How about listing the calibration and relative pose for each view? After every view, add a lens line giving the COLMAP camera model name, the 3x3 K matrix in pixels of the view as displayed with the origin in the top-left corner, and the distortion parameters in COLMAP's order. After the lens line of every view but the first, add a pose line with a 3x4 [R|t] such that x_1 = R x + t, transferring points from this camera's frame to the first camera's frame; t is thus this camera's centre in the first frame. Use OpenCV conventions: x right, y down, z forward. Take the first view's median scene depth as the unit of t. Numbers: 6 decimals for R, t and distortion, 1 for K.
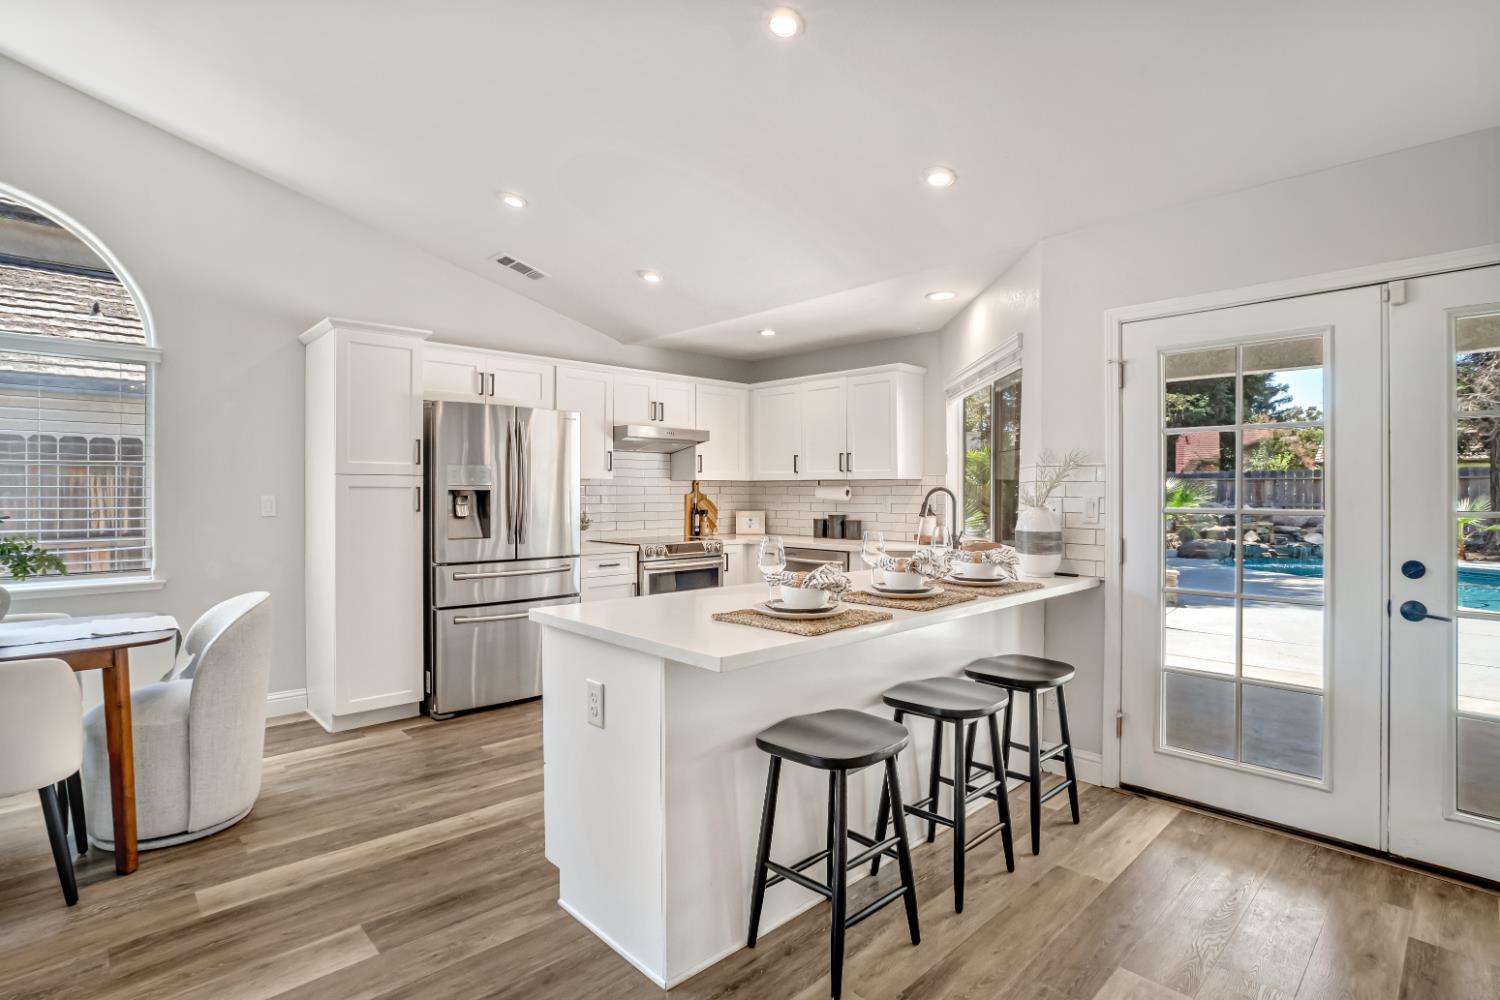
lens RADIAL K [[751.3, 0, 755.5], [0, 751.3, 492.6], [0, 0, 1]] dist [-0.040907, 0.003844]
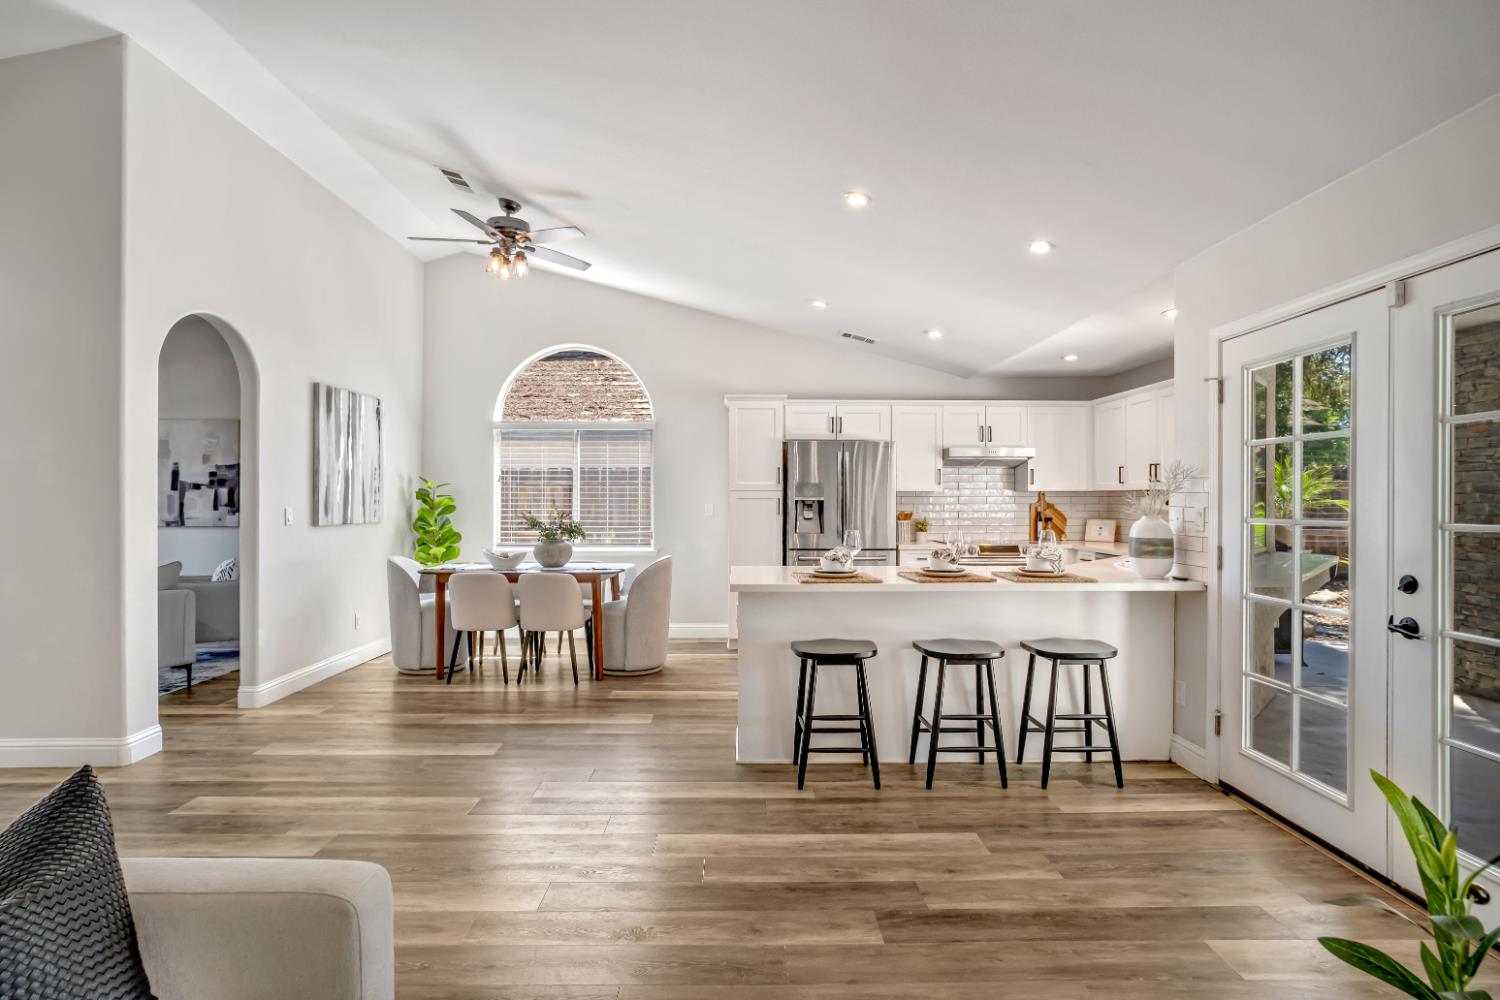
lens RADIAL K [[751.3, 0, 727.0], [0, 751.3, 501.3], [0, 0, 1]] dist [-0.040907, 0.003844]
pose [[0.712329, 0.003069, -0.701839, 0.536336], [-0.003681, 0.999993, 0.000636, -0.000166], [0.701836, 0.002131, 0.712335, -0.171412]]
